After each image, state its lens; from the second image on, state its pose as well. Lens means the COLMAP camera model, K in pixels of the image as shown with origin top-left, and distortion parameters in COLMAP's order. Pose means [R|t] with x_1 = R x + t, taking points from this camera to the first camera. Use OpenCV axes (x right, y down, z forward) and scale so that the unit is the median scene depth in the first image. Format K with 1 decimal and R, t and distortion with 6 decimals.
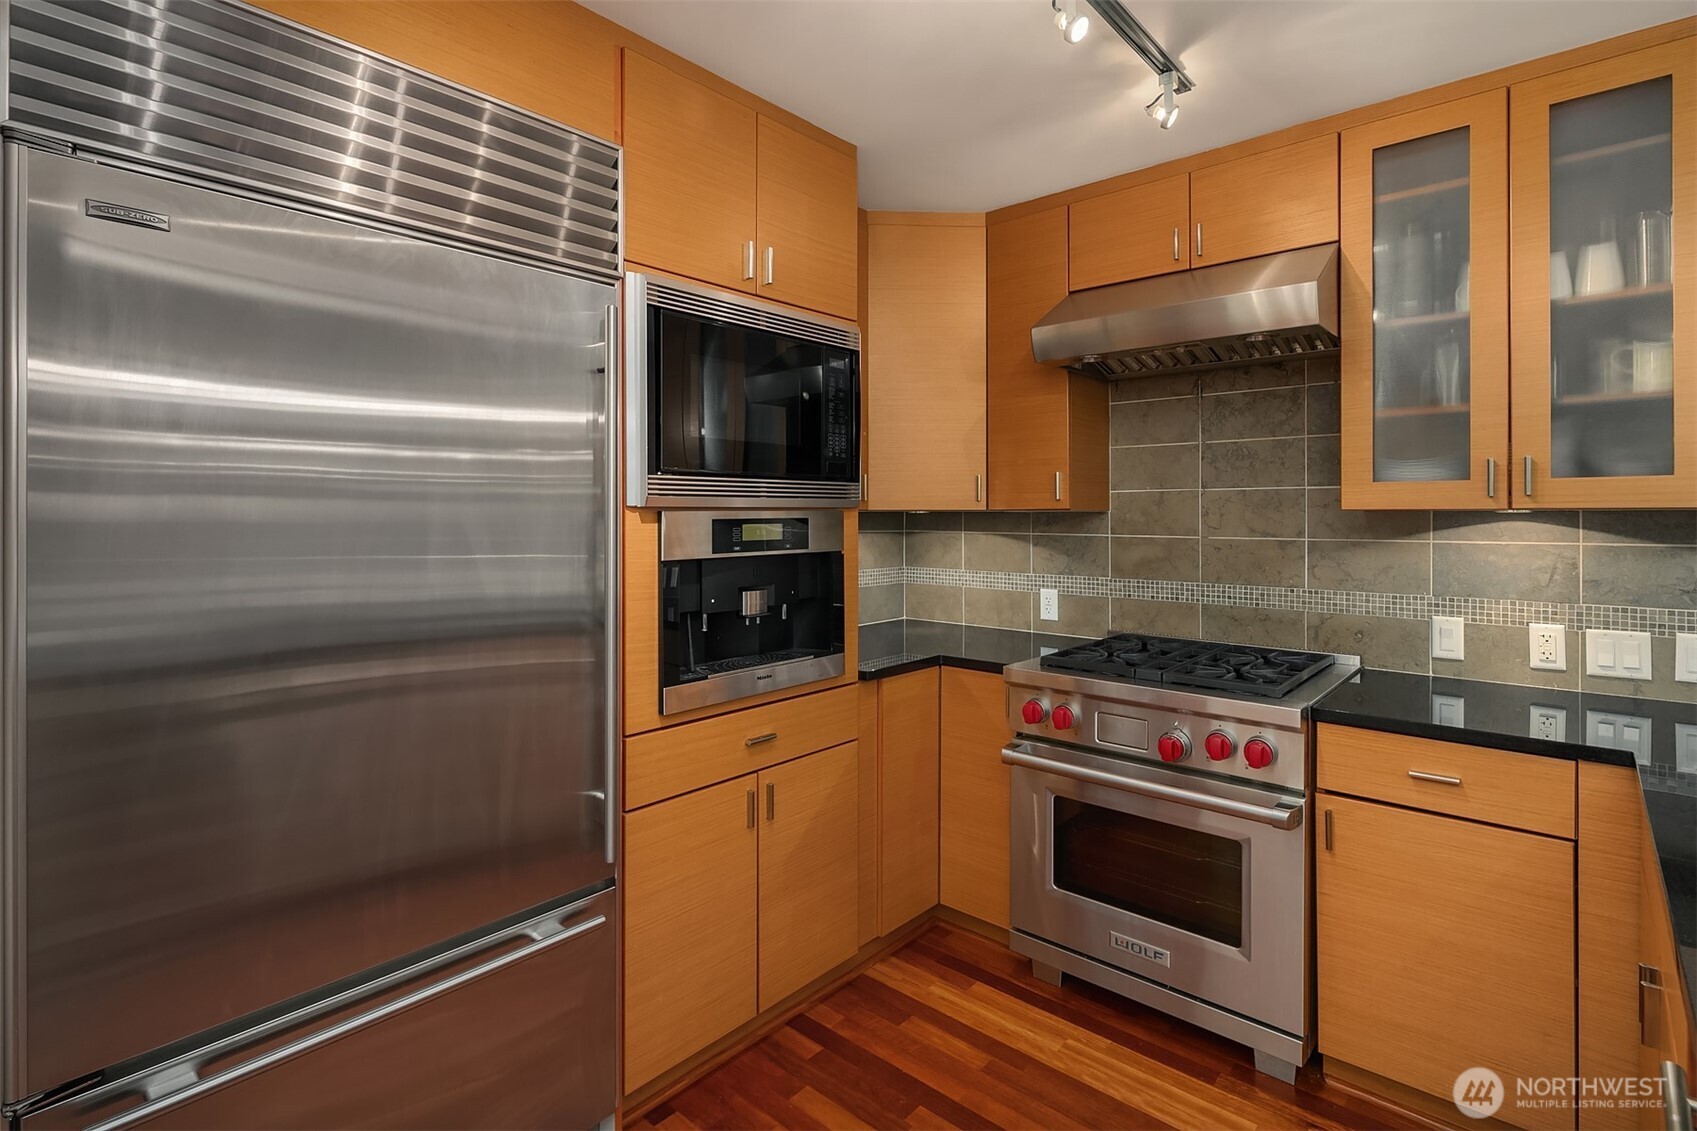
lens RADIAL K [[807.4, 0, 847.9], [0, 807.4, 507.7], [0, 0, 1]] dist [0.001559, -0.000819]
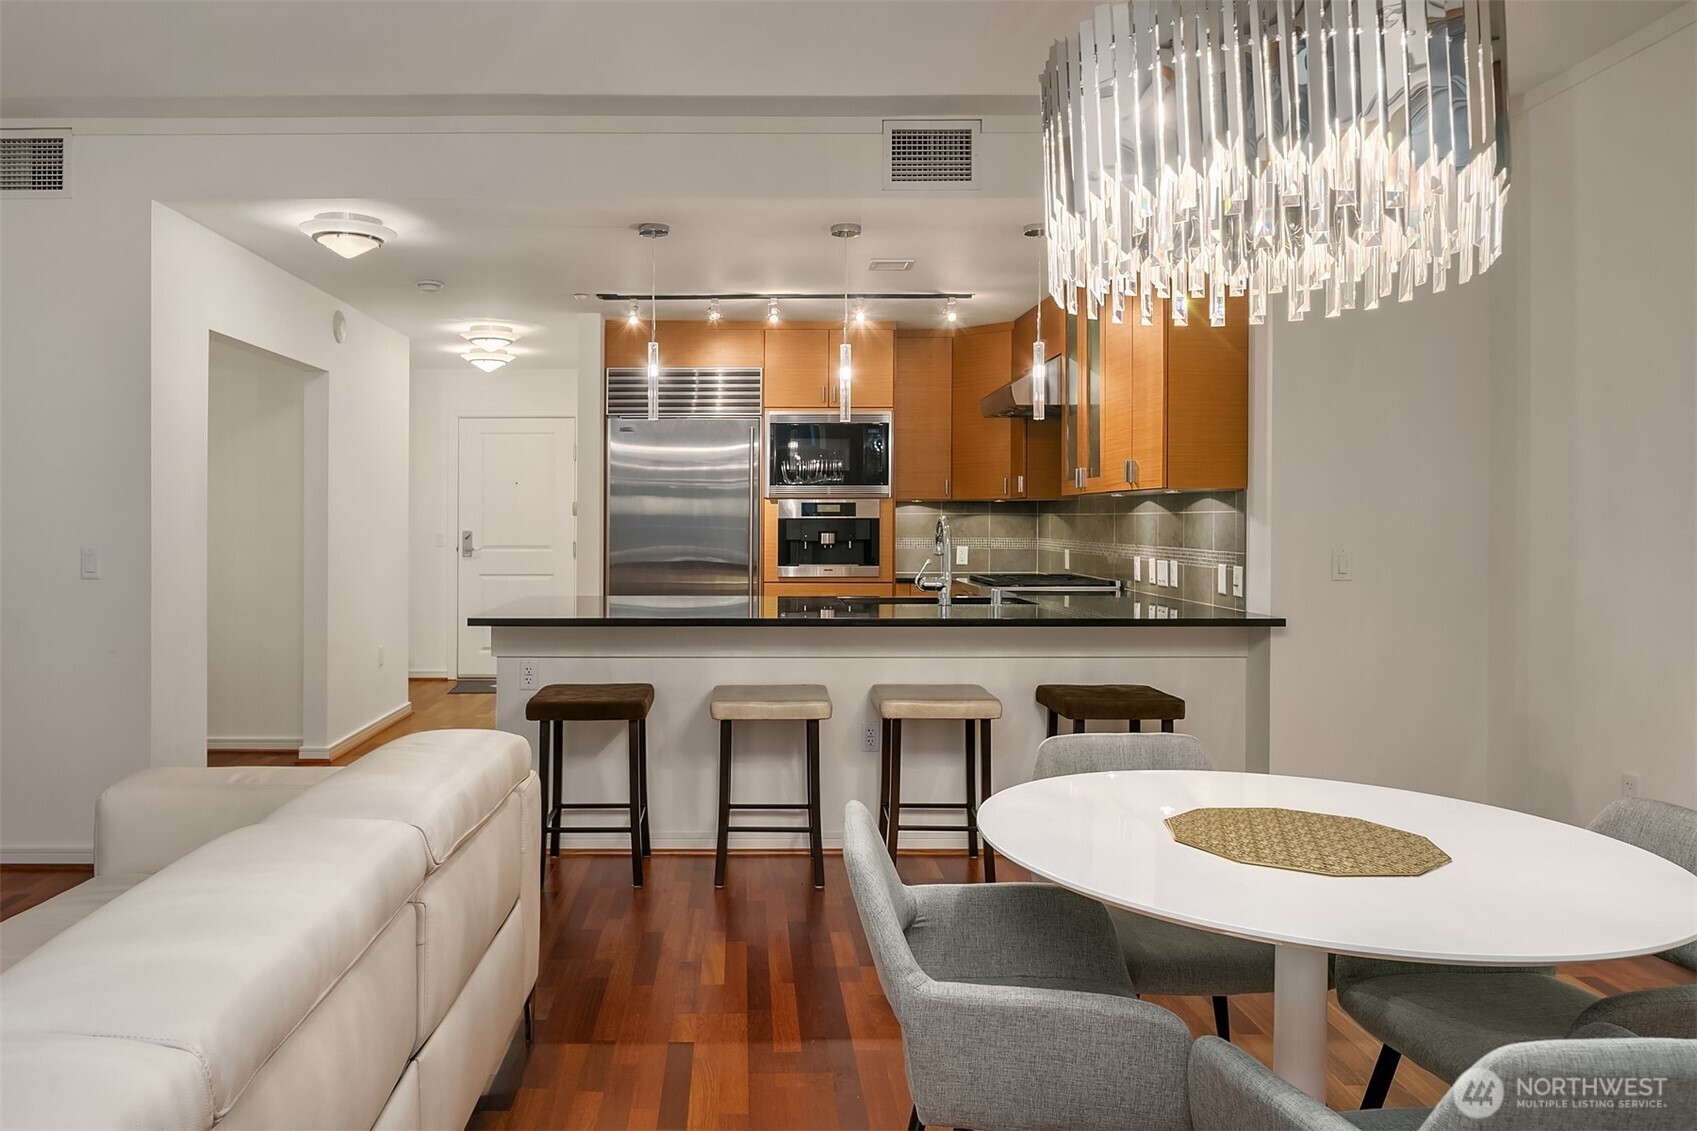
lens RADIAL K [[1193.0, 0, 753.2], [0, 1193.0, 521.6], [0, 0, 1]] dist [0.005282, 0.000421]
pose [[0.658165, 0.002886, -0.752869, 2.295006], [0.002054, 0.999982, 0.005630, 0.047090], [0.752871, -0.005252, 0.658147, -1.414943]]
